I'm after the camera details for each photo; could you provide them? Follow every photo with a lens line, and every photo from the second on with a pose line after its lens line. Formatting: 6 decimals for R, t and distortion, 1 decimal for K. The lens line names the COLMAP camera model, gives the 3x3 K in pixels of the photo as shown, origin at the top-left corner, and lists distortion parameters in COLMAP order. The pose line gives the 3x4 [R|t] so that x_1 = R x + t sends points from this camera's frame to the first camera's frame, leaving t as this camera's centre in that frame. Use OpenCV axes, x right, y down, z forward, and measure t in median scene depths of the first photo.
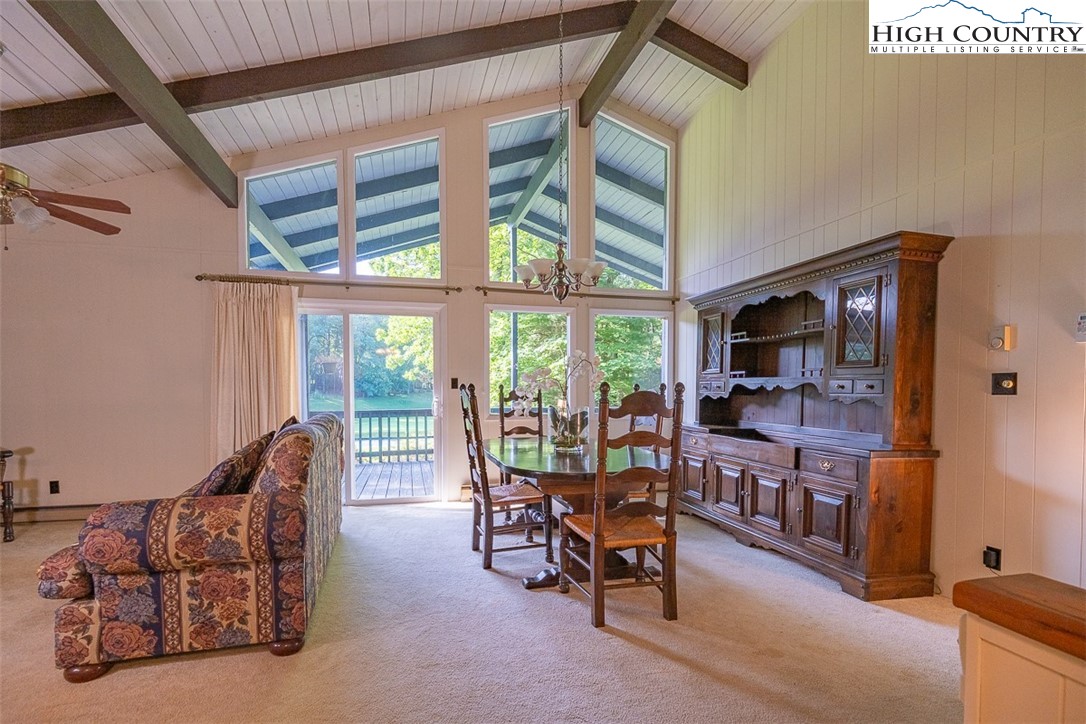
lens RADIAL K [[501.9, 0, 542.9], [0, 501.9, 409.0], [0, 0, 1]] dist [-0.001314, -0.000368]
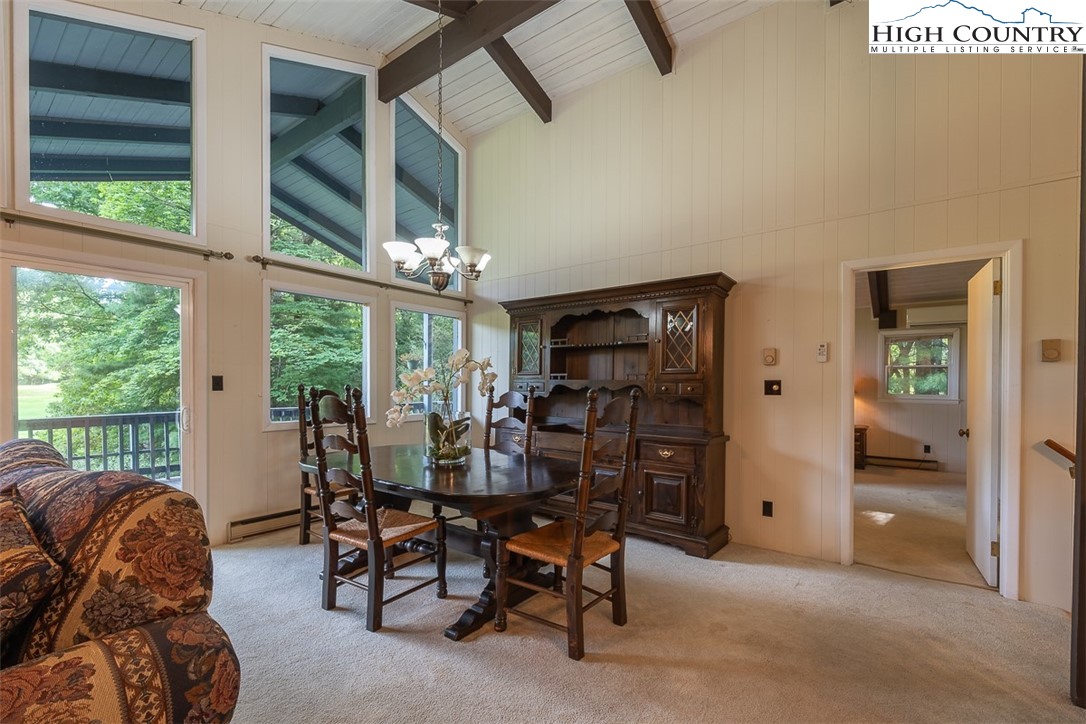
lens RADIAL K [[457.4, 0, 542.1], [0, 457.4, 391.5], [0, 0, 1]] dist [0.002401, -0.000178]
pose [[0.783382, -0.000184, 0.621541, -0.343119], [0.018056, 0.999585, -0.022462, -0.017281], [-0.621279, 0.028819, 0.783060, 0.301205]]
